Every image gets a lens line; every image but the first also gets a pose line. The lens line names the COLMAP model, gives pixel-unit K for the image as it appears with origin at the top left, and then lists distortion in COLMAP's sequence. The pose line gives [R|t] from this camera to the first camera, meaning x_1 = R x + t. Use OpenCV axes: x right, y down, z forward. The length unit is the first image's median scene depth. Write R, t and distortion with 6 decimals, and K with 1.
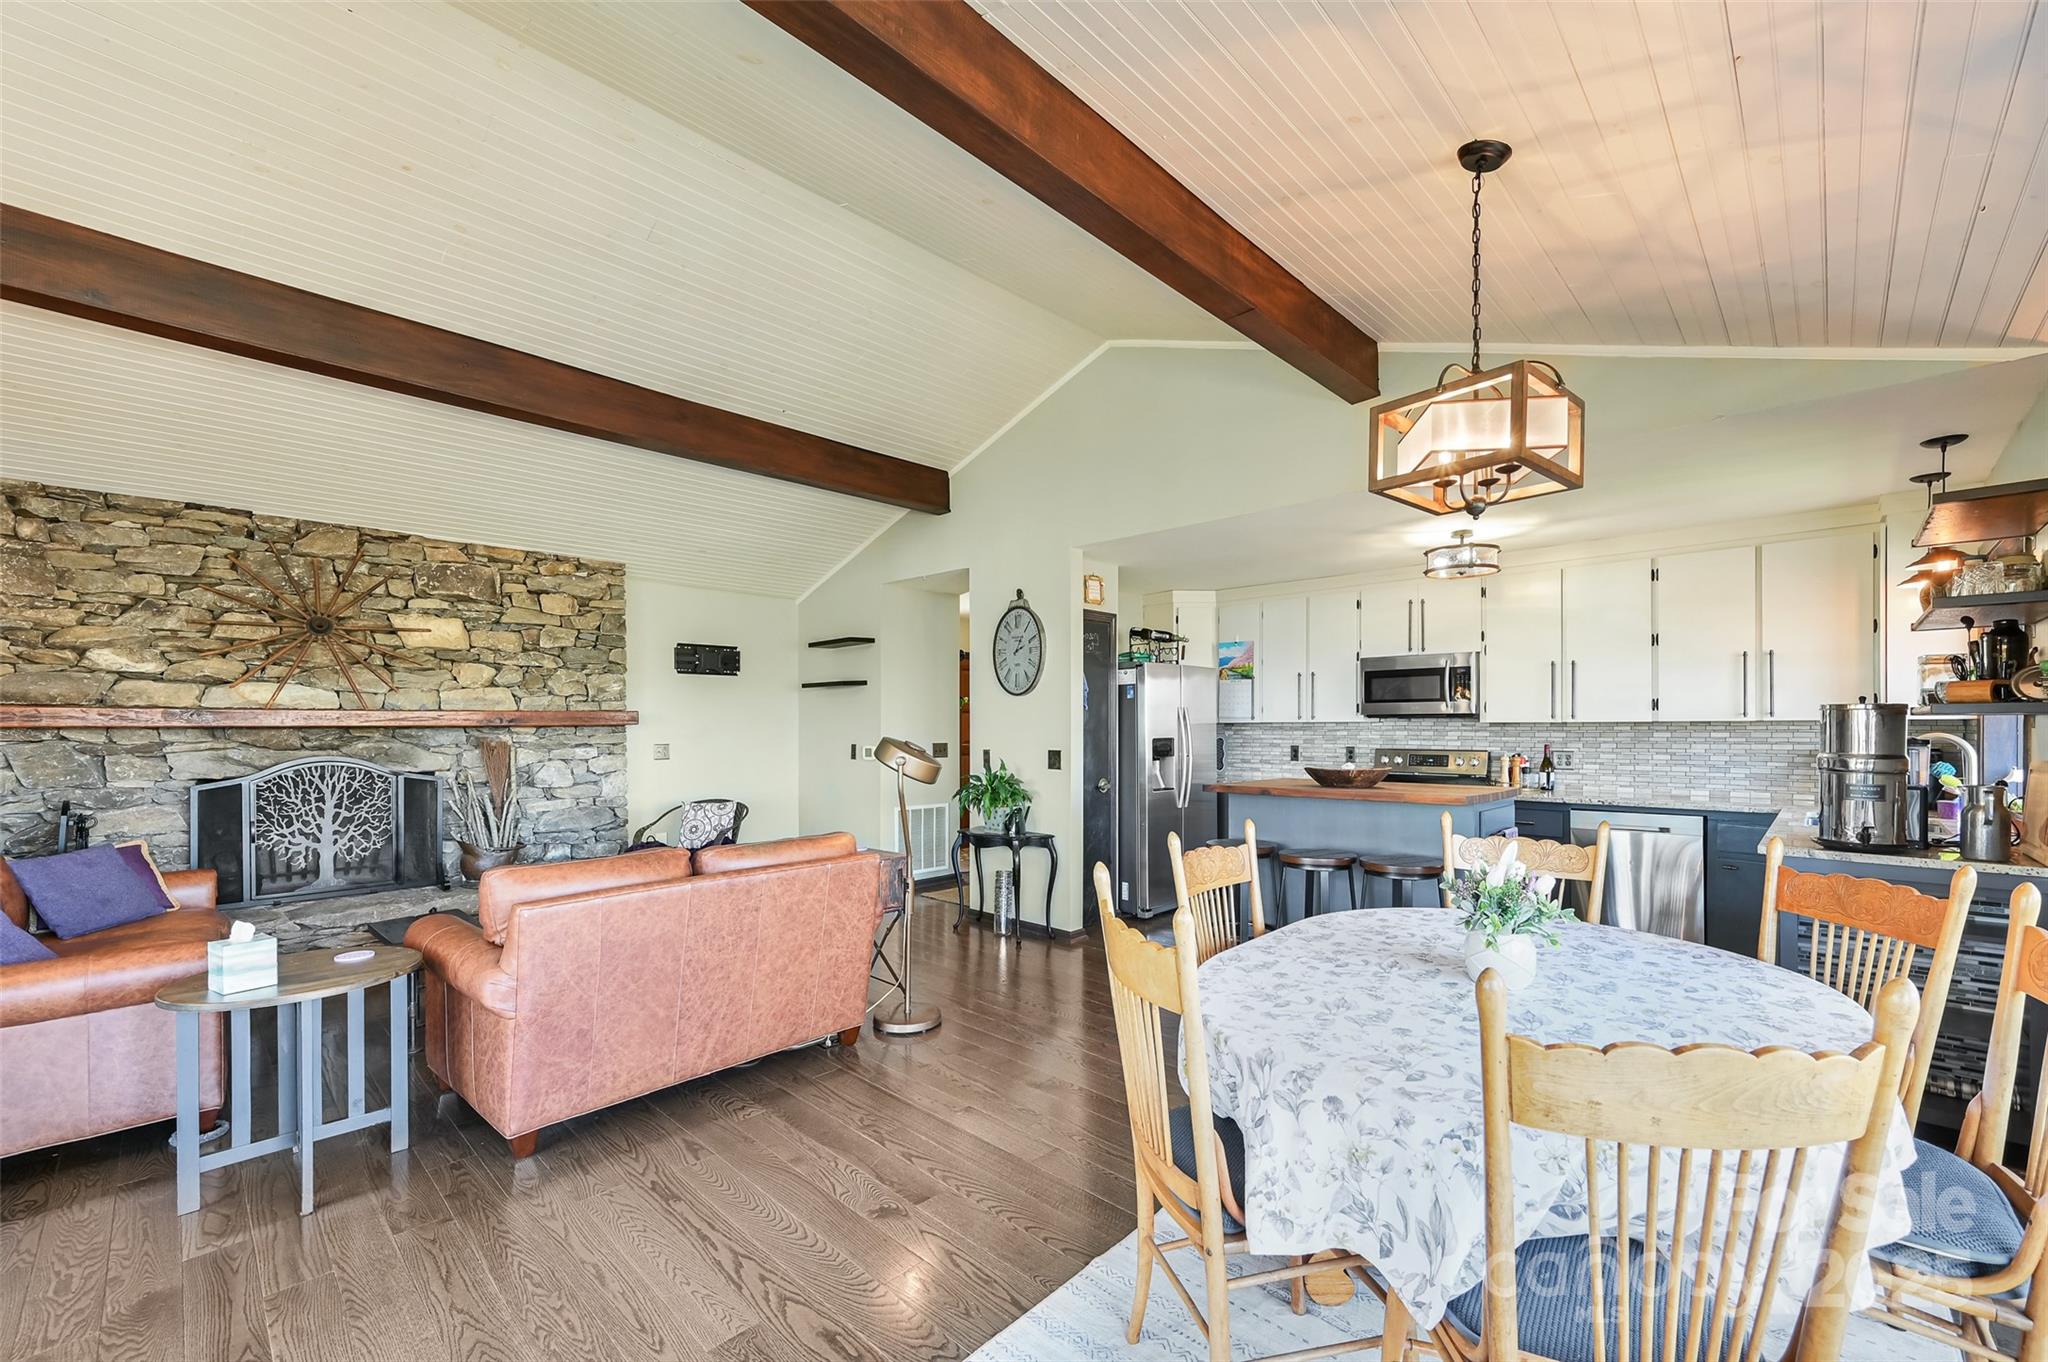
lens RADIAL K [[831.1, 0, 1034.4], [0, 831.1, 728.0], [0, 0, 1]] dist [0.000057, -0.000005]
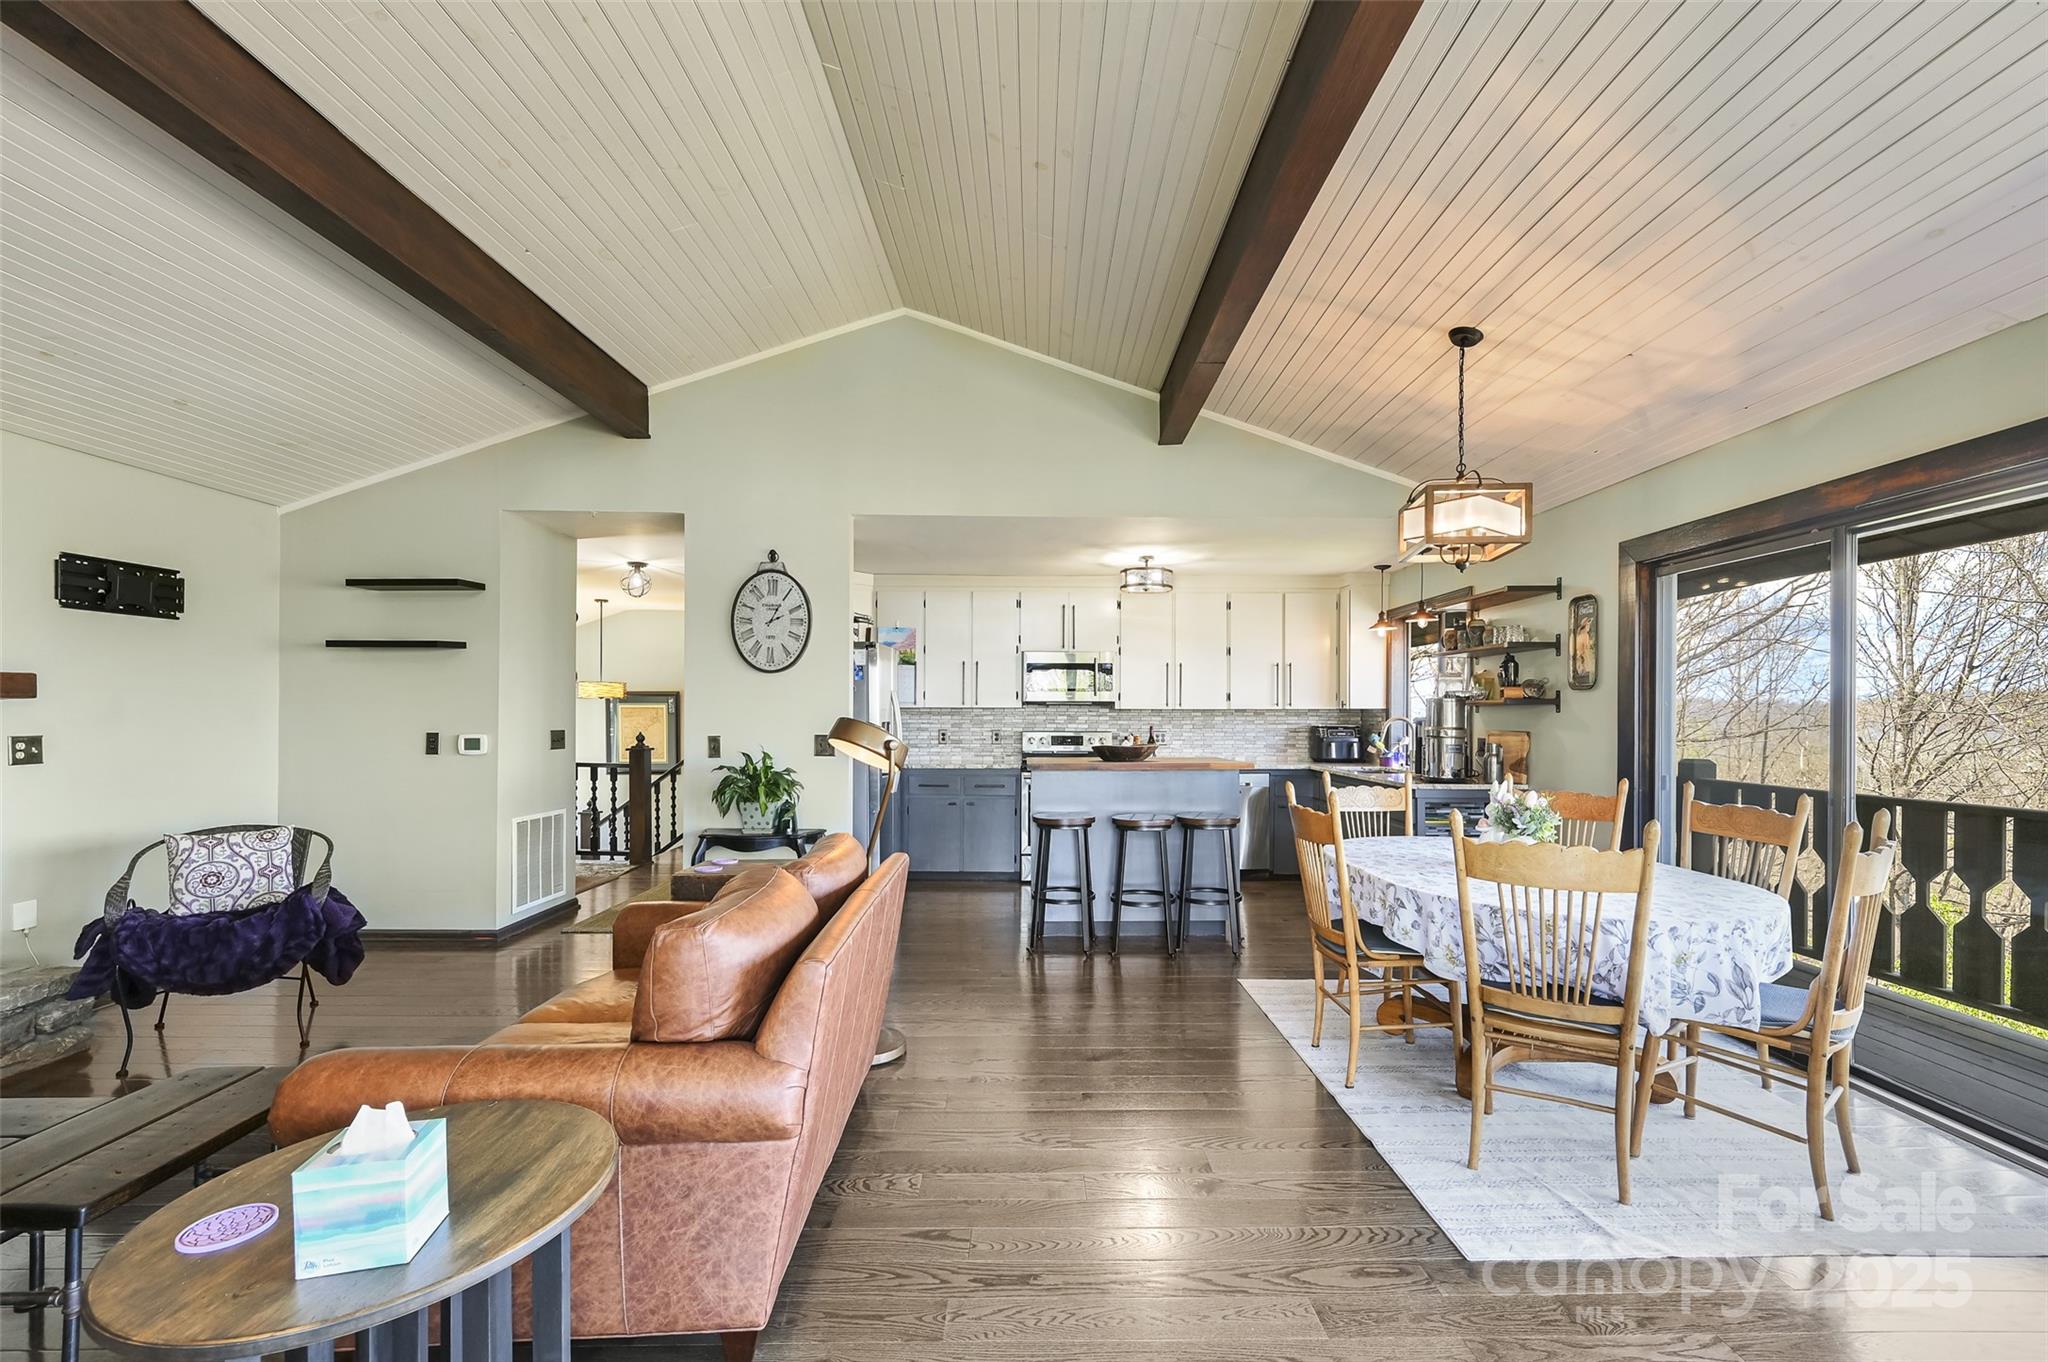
lens RADIAL K [[851.4, 0, 1042.9], [0, 851.4, 713.8], [0, 0, 1]] dist [-0.002307, -0.000222]
pose [[0.708823, 0.005249, 0.705367, -0.410848], [-0.003010, 0.999986, -0.004416, 0.006128], [-0.705380, 0.001007, 0.708828, 0.160740]]
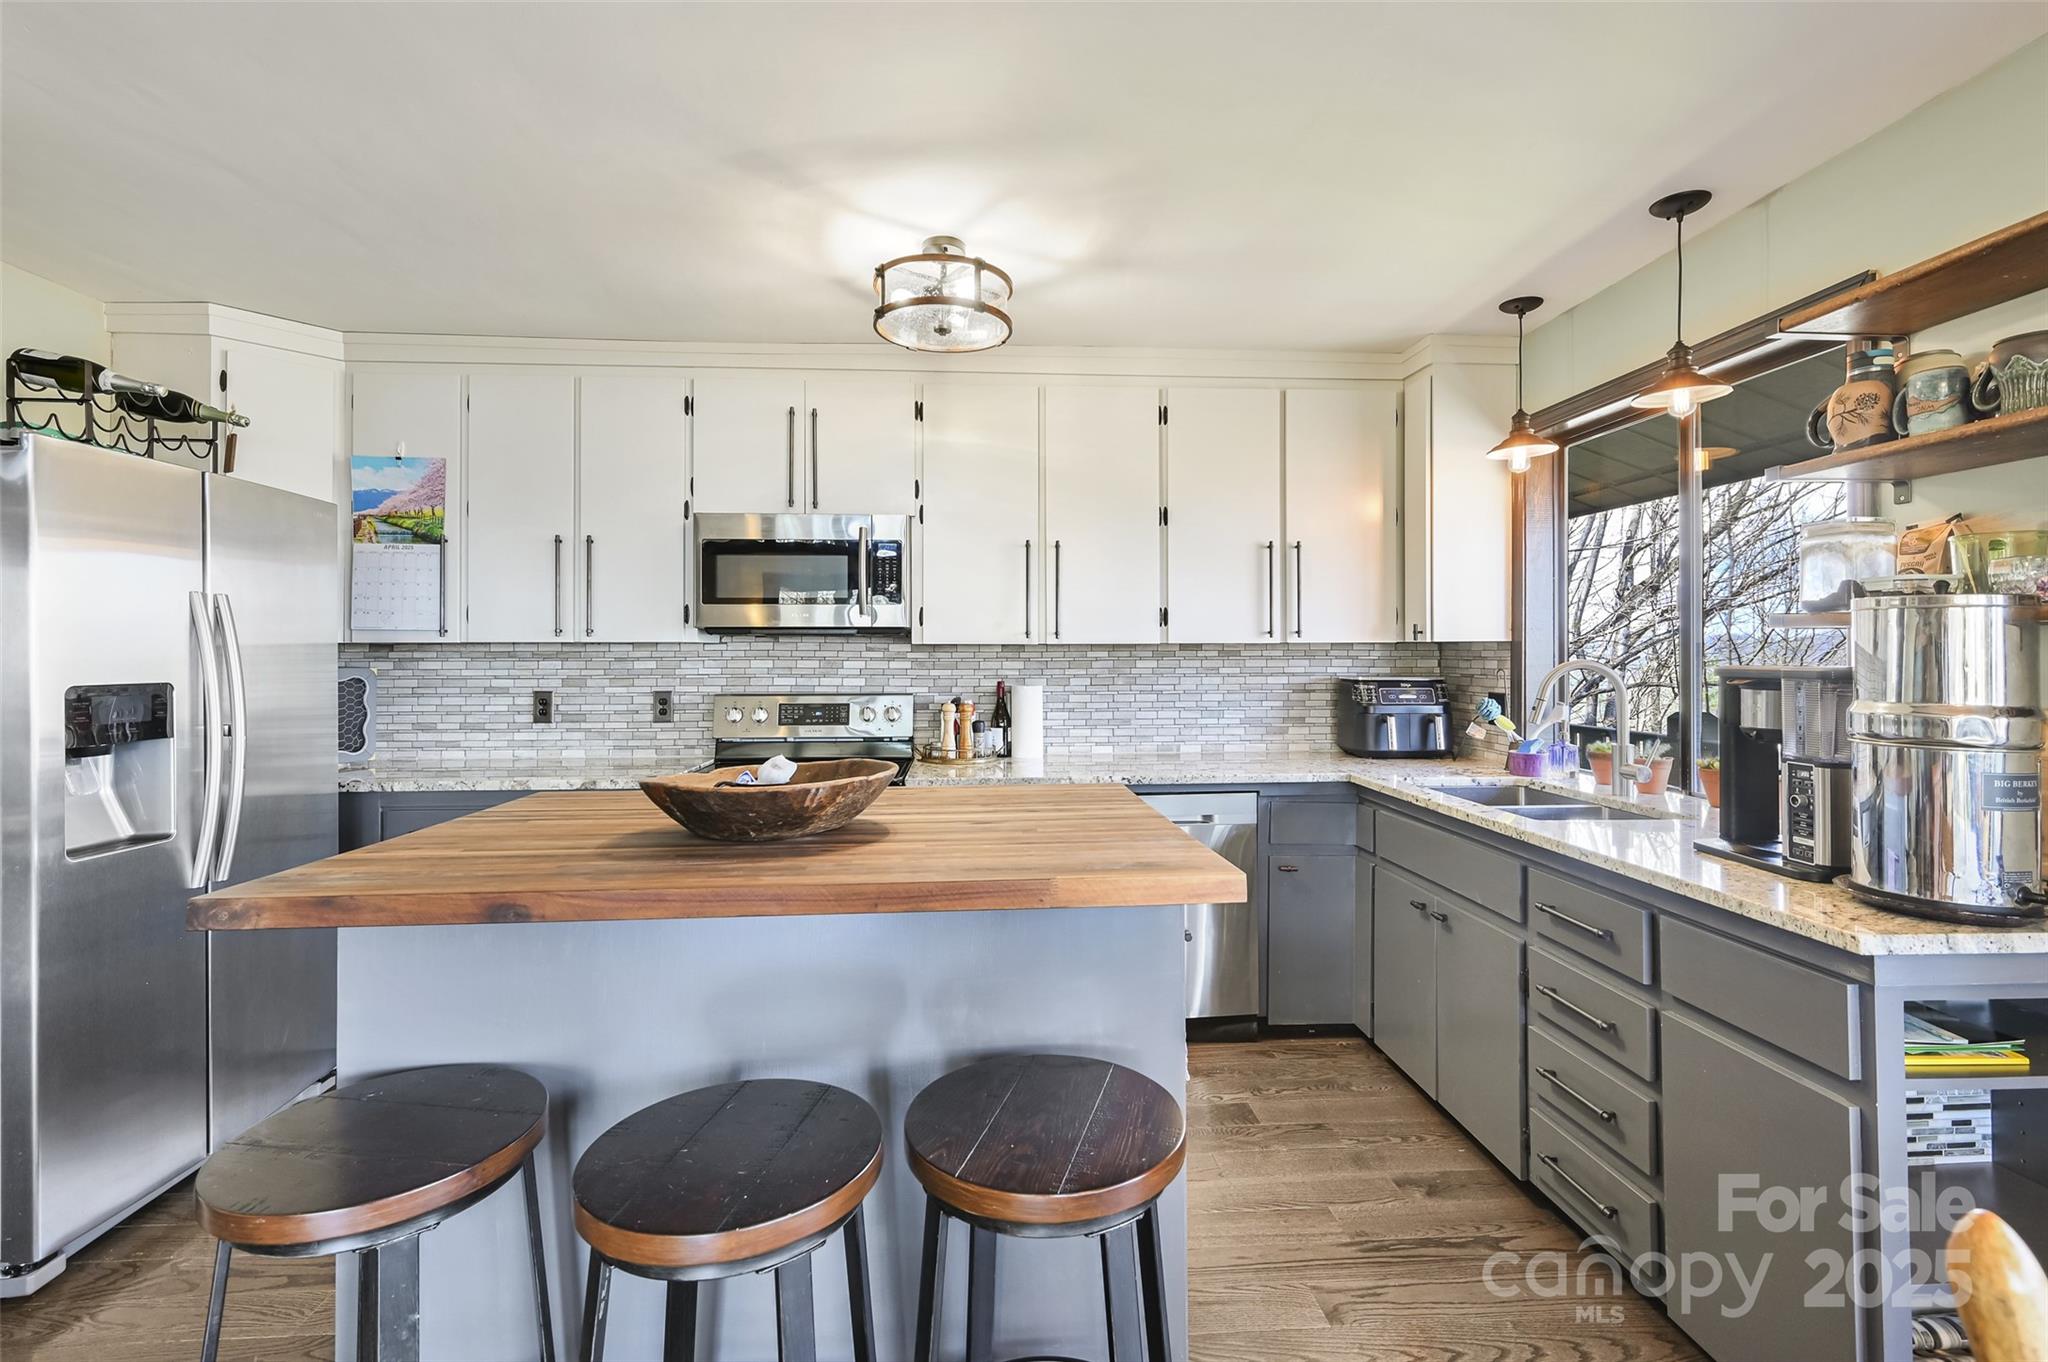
lens RADIAL K [[910.2, 0, 1028.5], [0, 910.2, 647.7], [0, 0, 1]] dist [0.000802, -0.000148]
pose [[0.675424, 0.005739, 0.737408, 0.130028], [0.001417, 0.999958, -0.009080, 0.001304], [-0.737428, 0.007178, 0.675387, 0.495662]]
